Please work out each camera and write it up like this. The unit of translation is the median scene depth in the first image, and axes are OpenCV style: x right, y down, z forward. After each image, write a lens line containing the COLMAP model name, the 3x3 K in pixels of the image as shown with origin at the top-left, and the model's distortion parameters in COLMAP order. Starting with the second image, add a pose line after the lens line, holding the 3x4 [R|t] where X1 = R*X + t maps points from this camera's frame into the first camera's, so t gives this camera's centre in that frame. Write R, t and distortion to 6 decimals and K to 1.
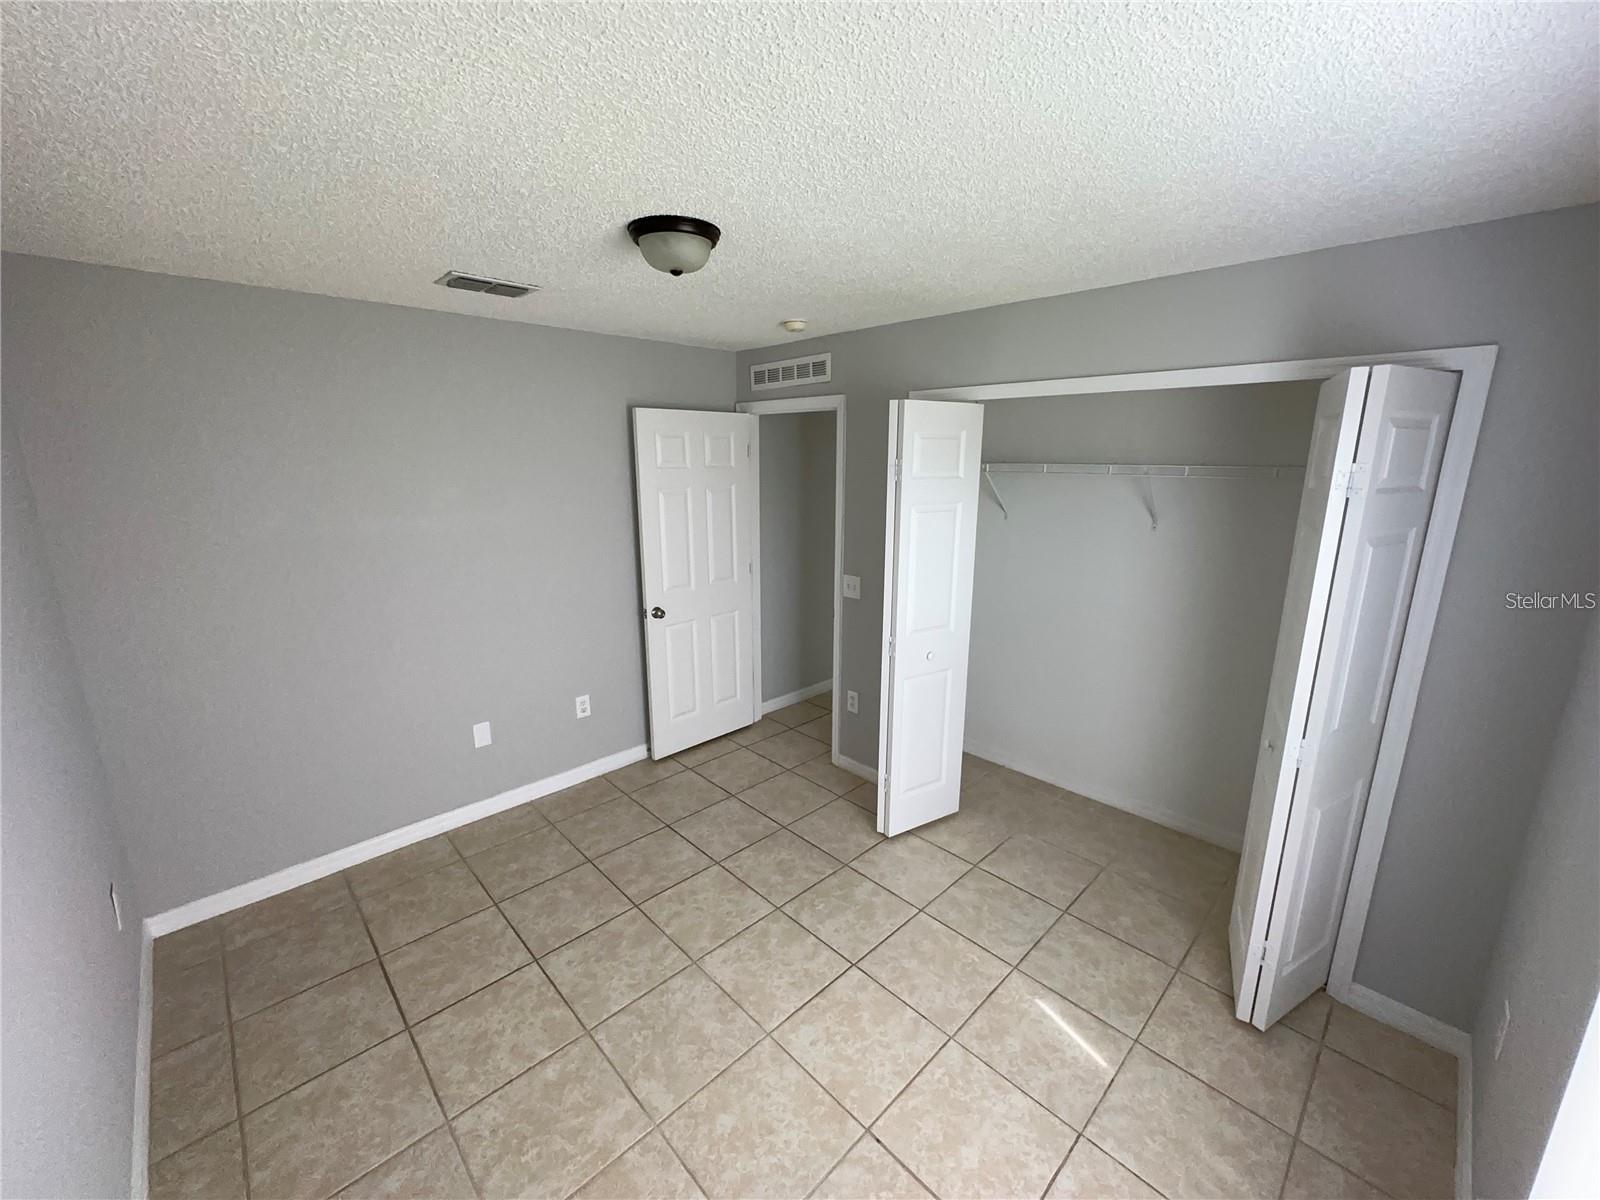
lens RADIAL K [[639.3, 0, 800.9], [0, 639.3, 598.0], [0, 0, 1]] dist [0.000708, -0.000415]
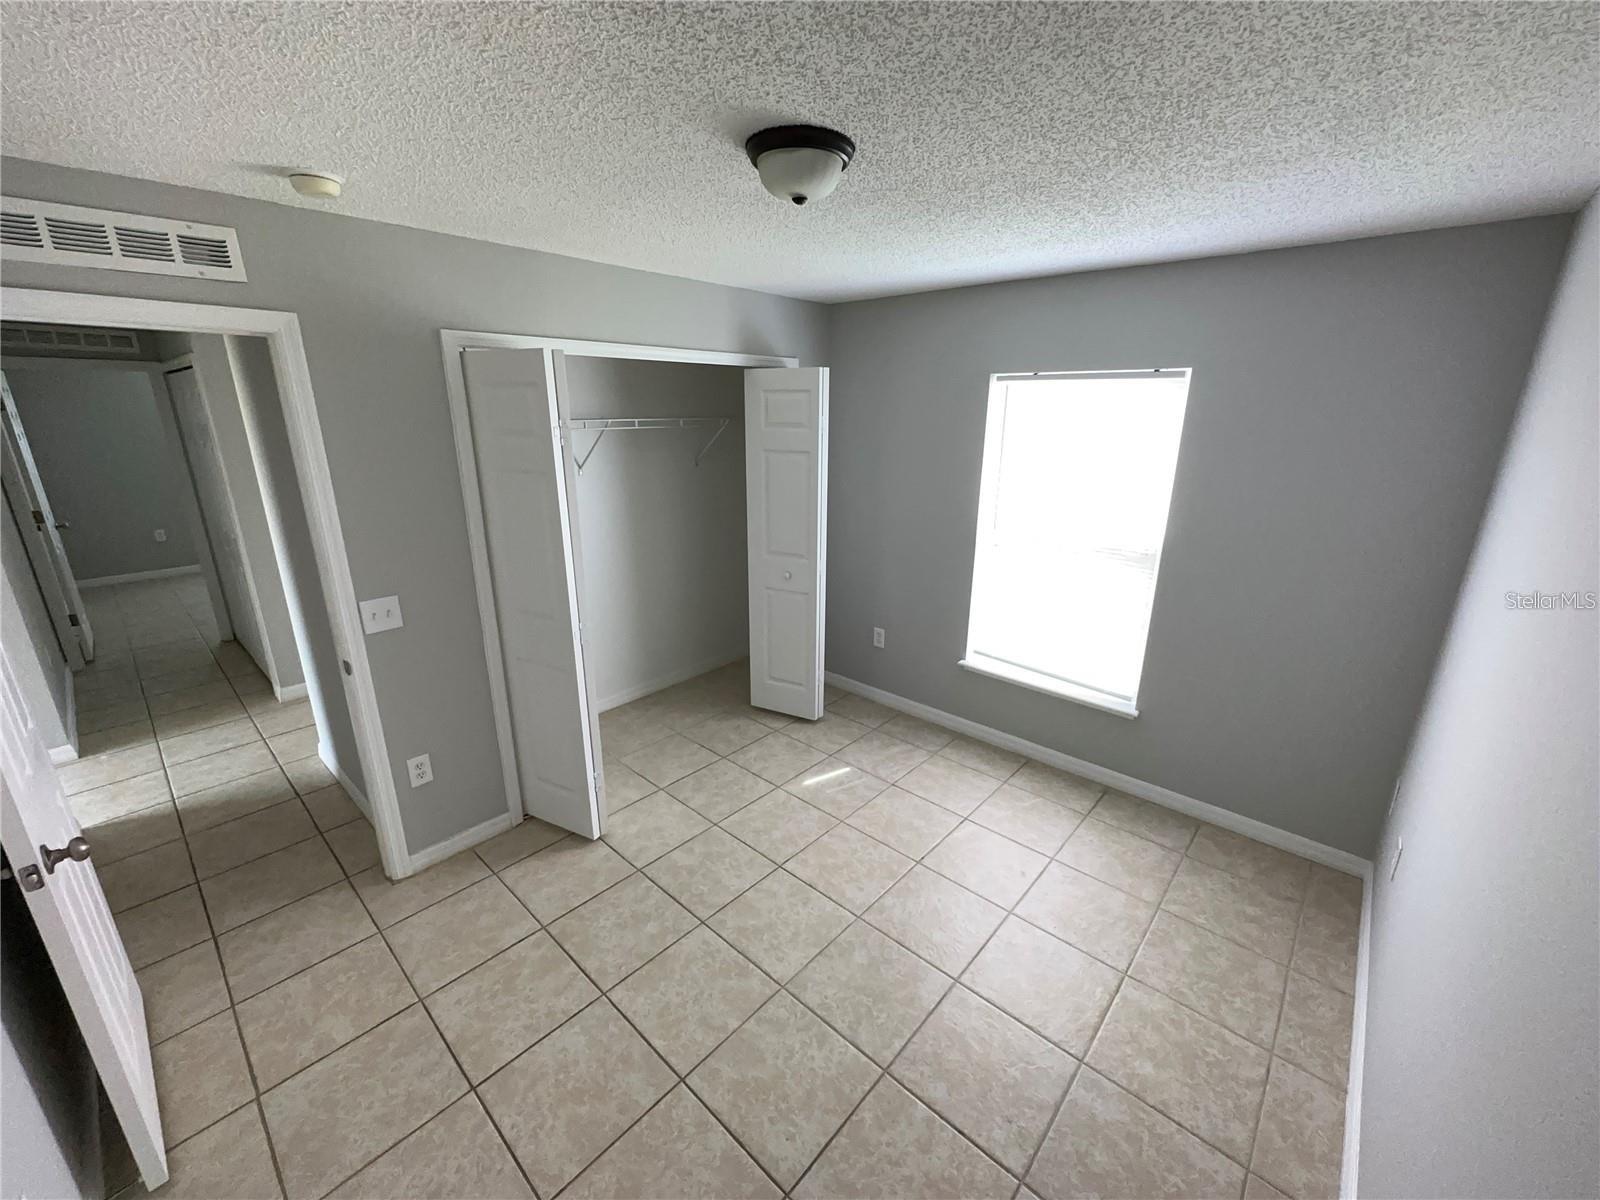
lens RADIAL K [[639.3, 0, 800.9], [0, 639.3, 598.0], [0, 0, 1]] dist [0.000708, -0.000415]
pose [[-0.060186, -0.290231, 0.955062, -0.764141], [0.217310, 0.930038, 0.296321, -0.179351], [-0.974245, 0.225379, 0.007095, 0.739293]]
